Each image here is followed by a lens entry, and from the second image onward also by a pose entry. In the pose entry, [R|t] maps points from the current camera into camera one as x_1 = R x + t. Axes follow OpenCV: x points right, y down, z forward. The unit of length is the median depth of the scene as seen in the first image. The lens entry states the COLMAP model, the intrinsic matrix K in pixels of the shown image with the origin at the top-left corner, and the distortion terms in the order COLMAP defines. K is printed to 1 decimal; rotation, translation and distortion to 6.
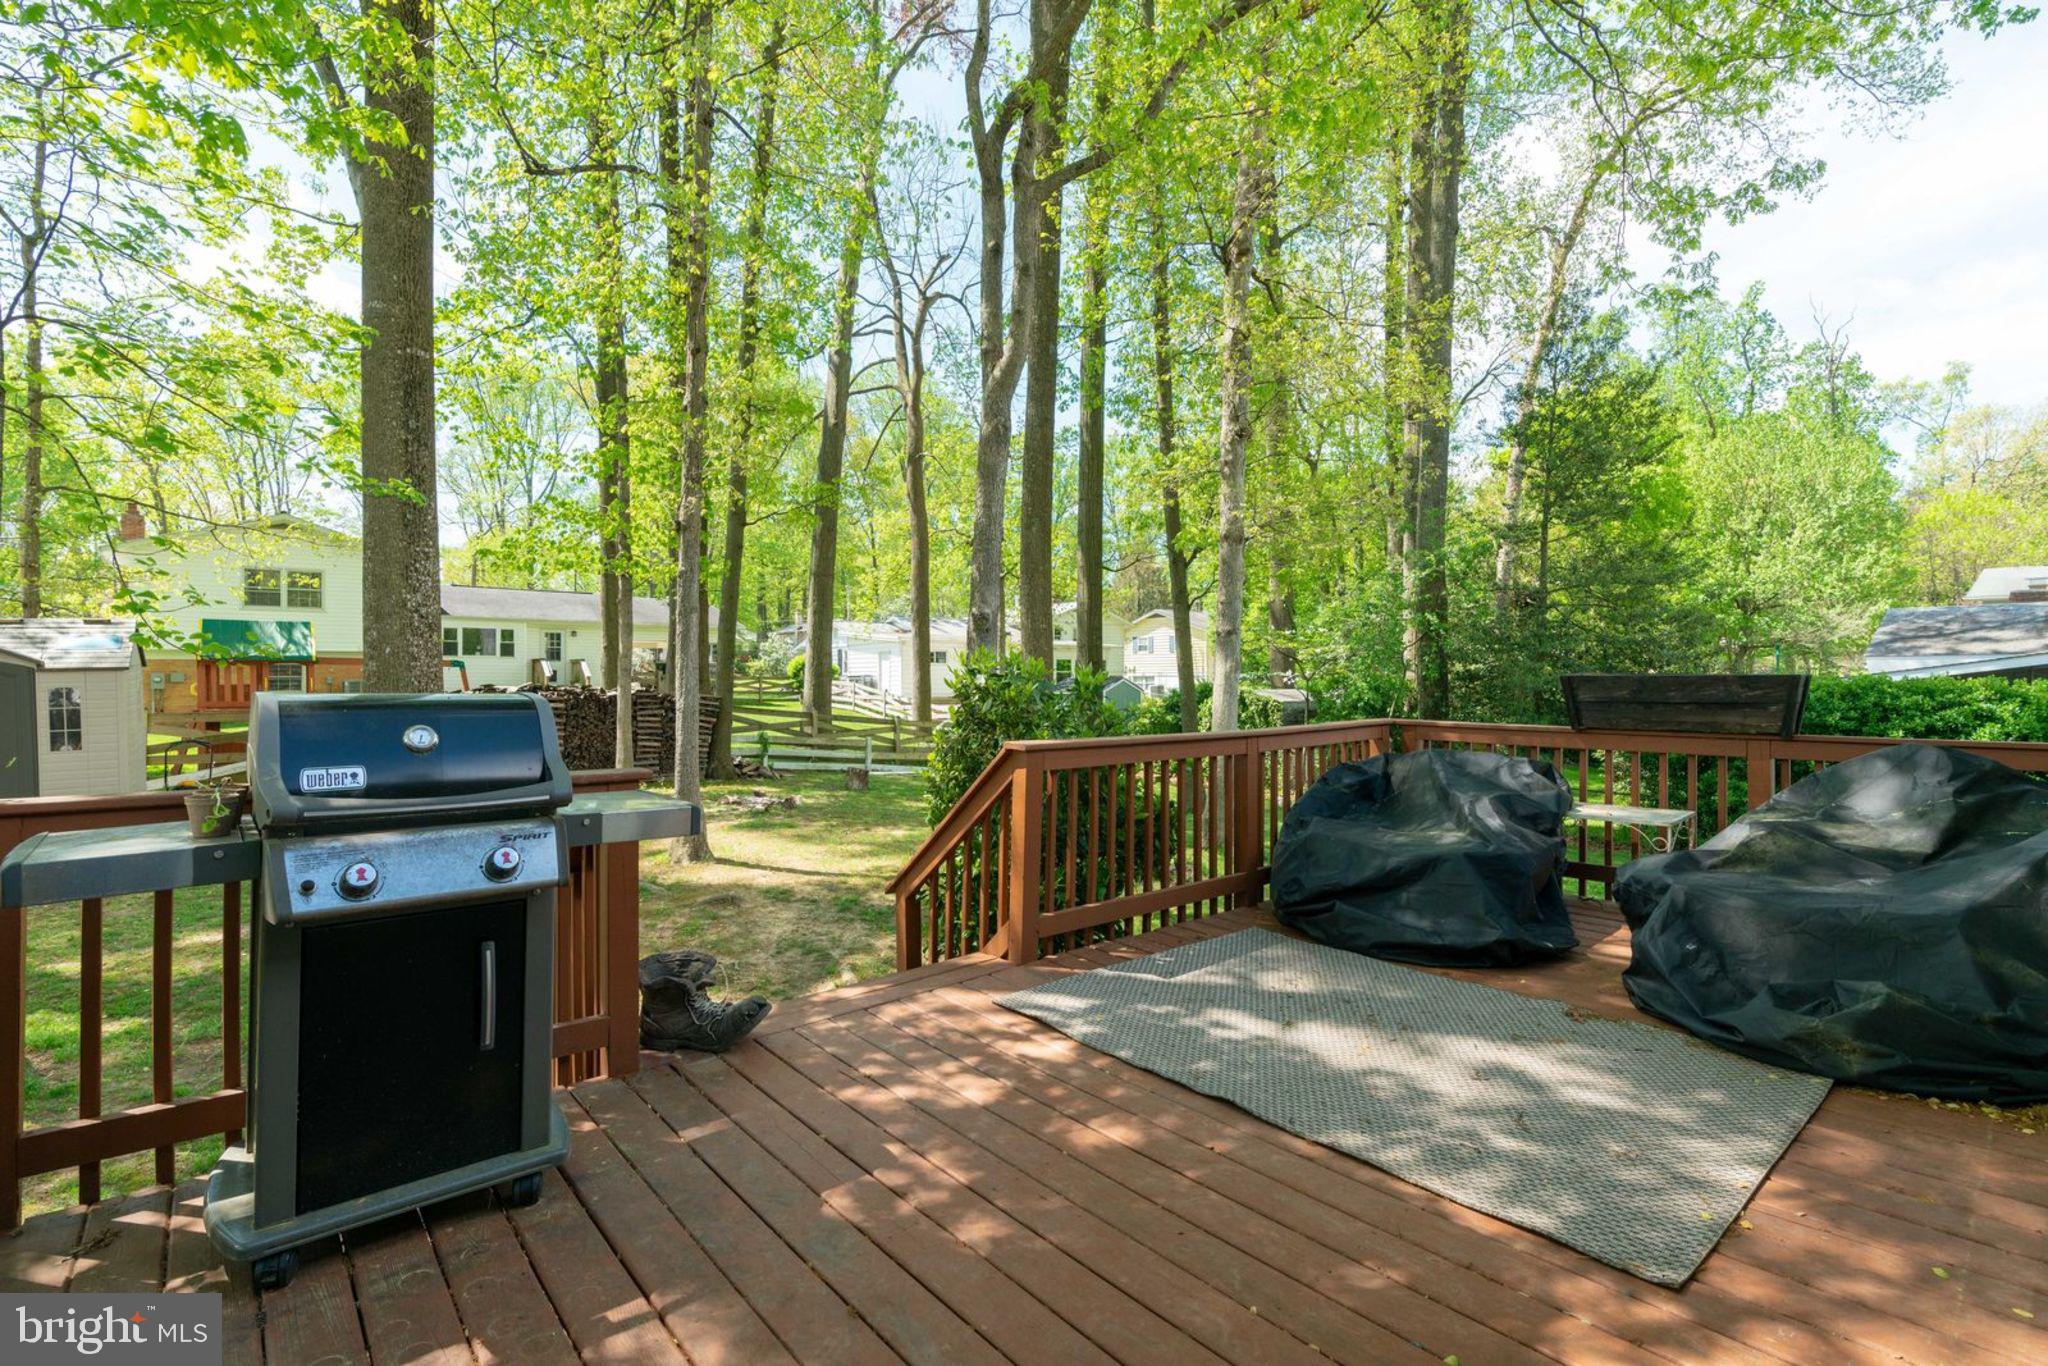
lens RADIAL K [[923.8, 0, 1019.6], [0, 923.8, 689.5], [0, 0, 1]] dist [-0.013369, 0.002650]
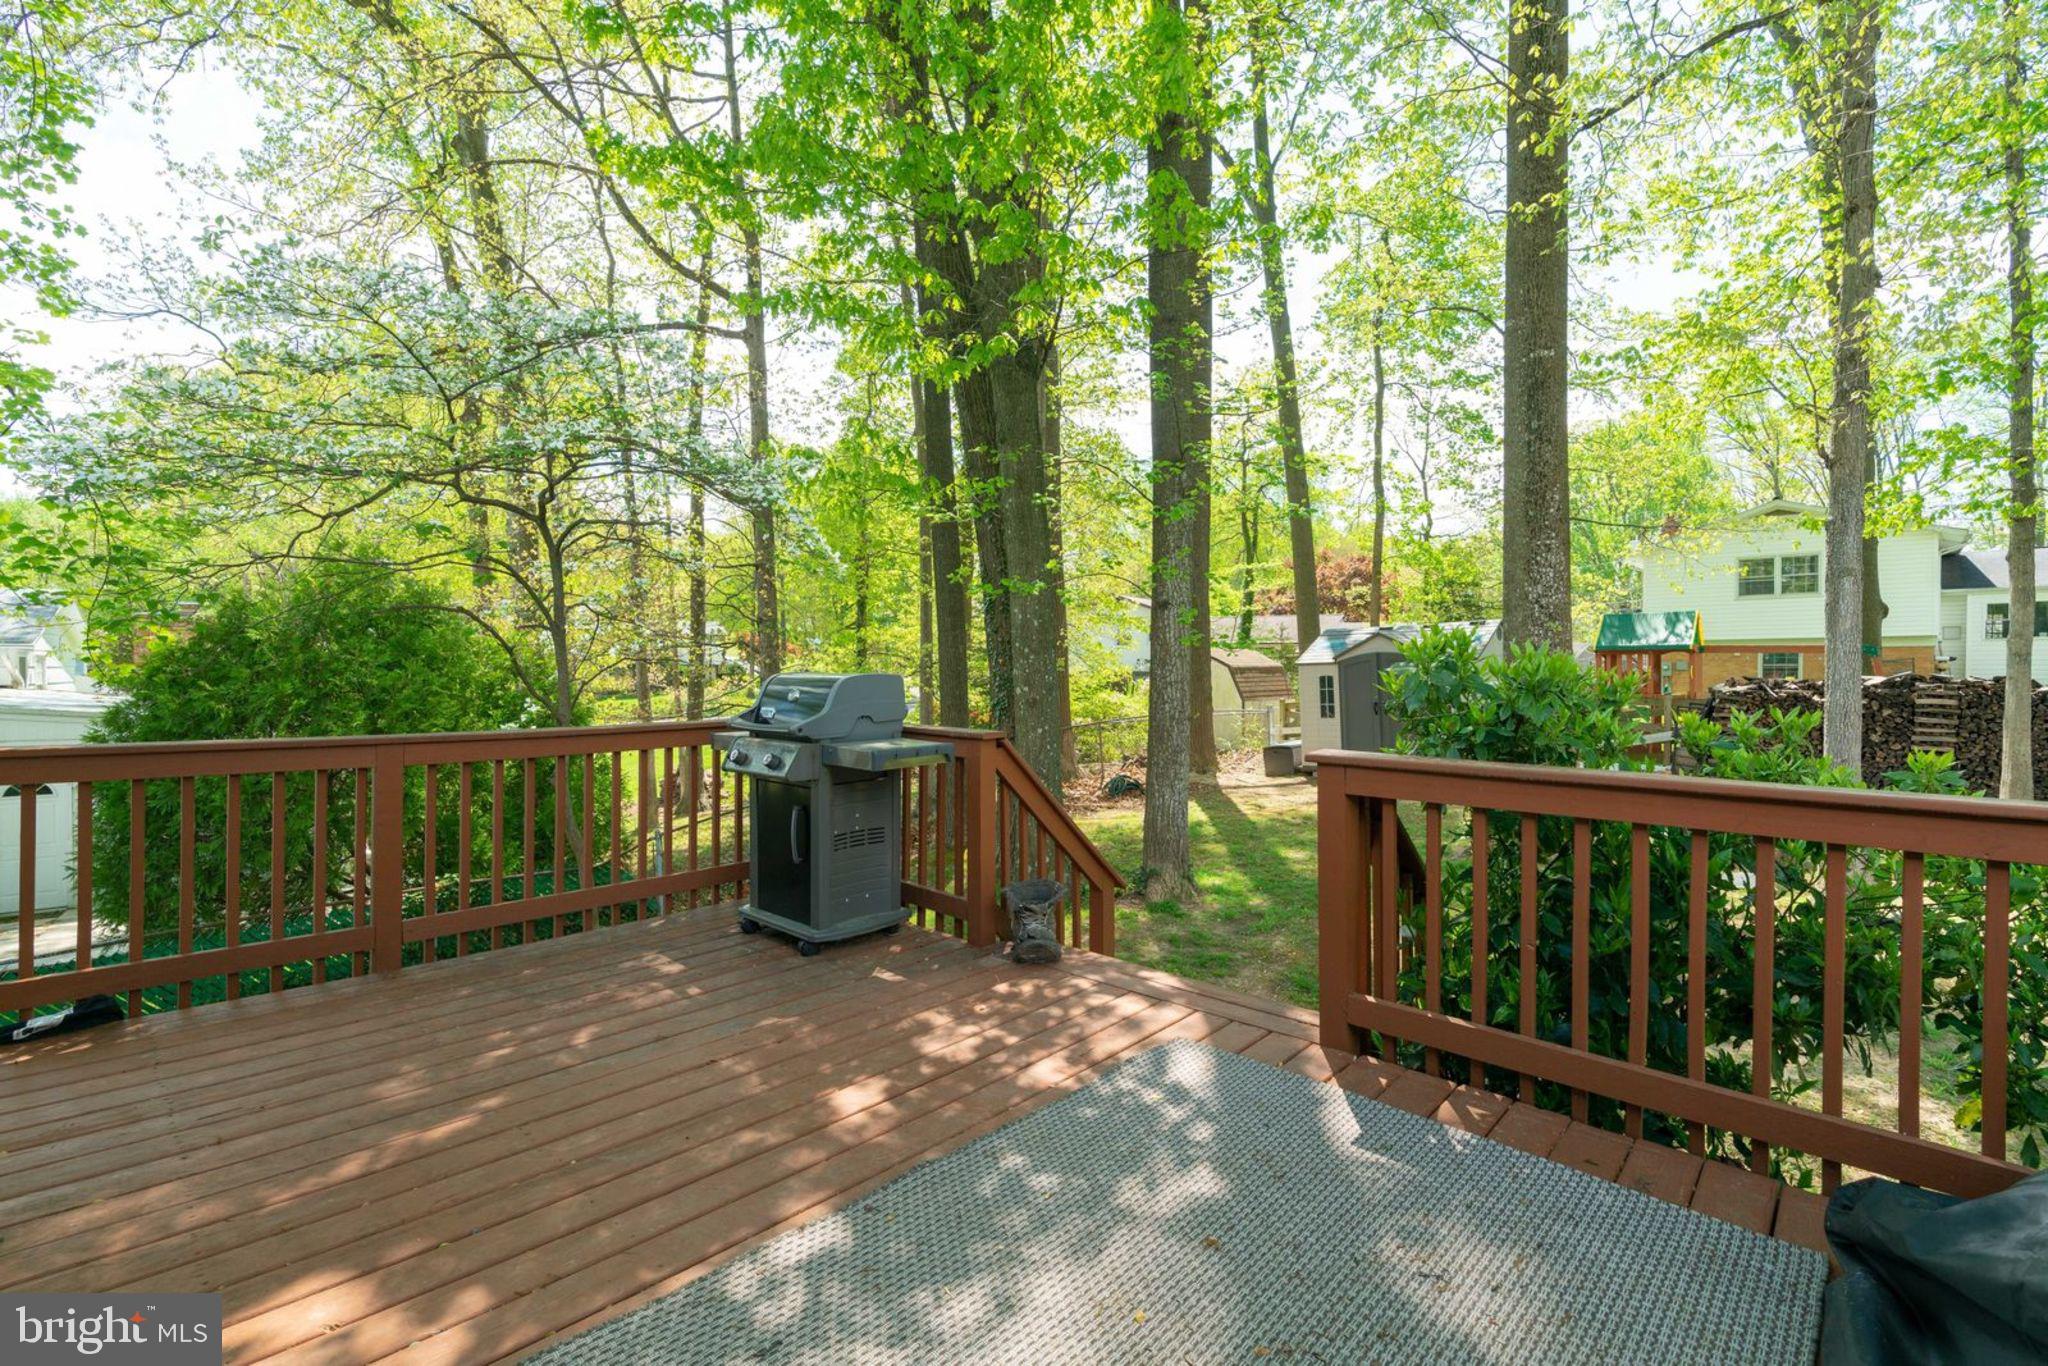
lens RADIAL K [[923.8, 0, 1028.1], [0, 923.8, 675.0], [0, 0, 1]] dist [-0.013369, 0.002650]
pose [[0.105404, 0.008795, -0.994391, 0.248772], [-0.011927, 0.999900, 0.007579, -0.002185], [0.994358, 0.011061, 0.105498, 0.235154]]
